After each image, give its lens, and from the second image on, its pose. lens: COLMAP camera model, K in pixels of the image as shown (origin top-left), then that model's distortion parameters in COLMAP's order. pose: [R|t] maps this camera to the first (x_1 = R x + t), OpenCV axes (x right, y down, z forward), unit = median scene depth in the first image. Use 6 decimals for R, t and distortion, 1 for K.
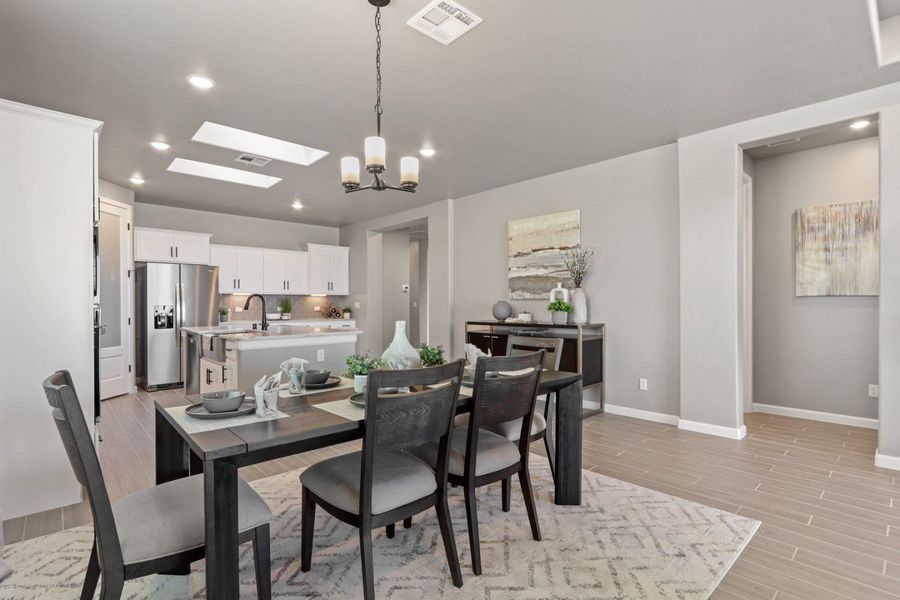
lens RADIAL K [[435.2, 0, 447.1], [0, 435.2, 306.0], [0, 0, 1]] dist [-0.018161, 0.004674]
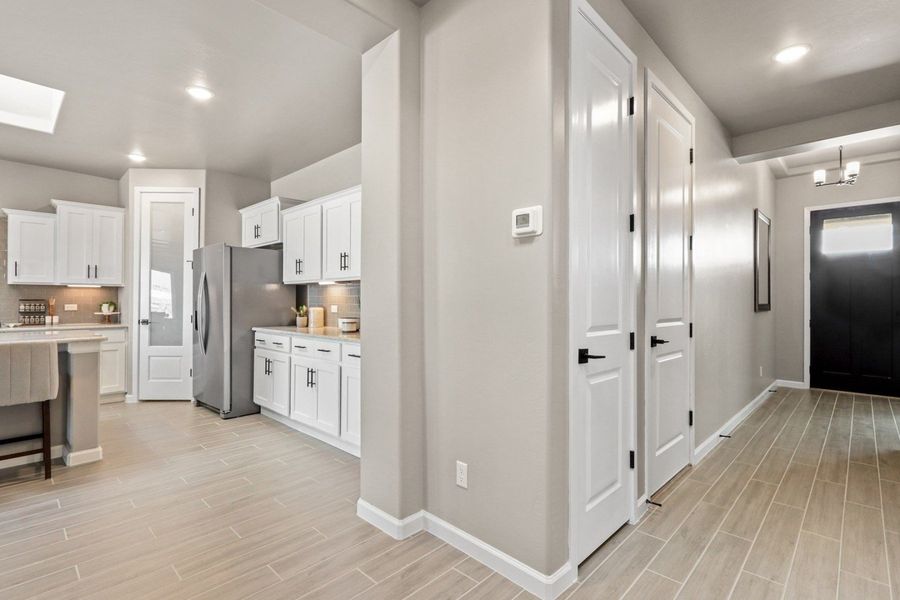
lens RADIAL K [[435.2, 0, 463.8], [0, 435.2, 298.1], [0, 0, 1]] dist [-0.018161, 0.004674]
pose [[0.074222, -0.002267, -0.997239, 0.164966], [-0.005900, 0.999979, -0.002713, -0.007726], [0.997224, 0.006085, 0.074207, 1.348134]]
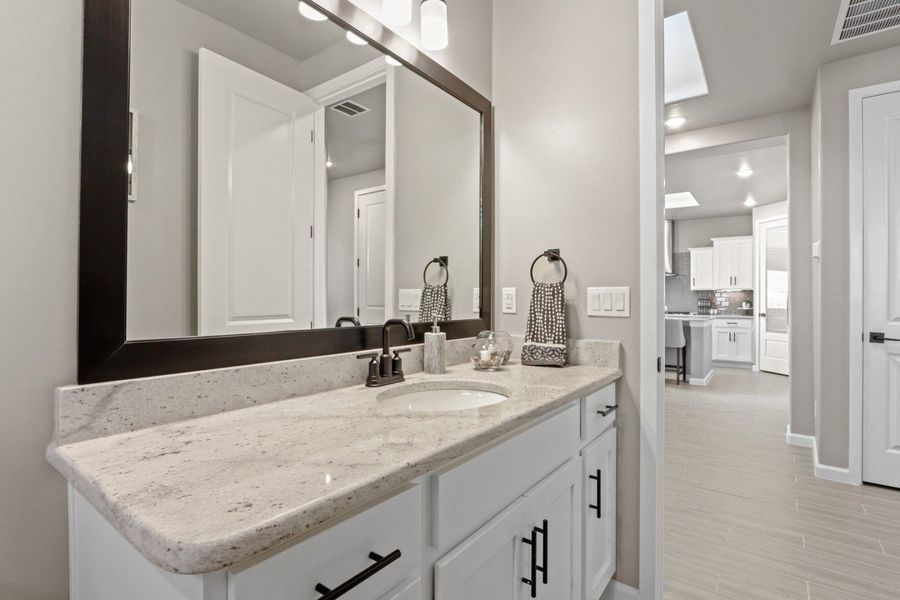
lens RADIAL K [[435.2, 0, 441.4], [0, 435.2, 299.1], [0, 0, 1]] dist [-0.018161, 0.004674]
pose [[-0.984594, 0.000735, -0.174852, 0.344992], [0.000292, 0.999997, 0.002559, -0.006477], [0.174853, 0.002469, -0.984591, 1.775878]]
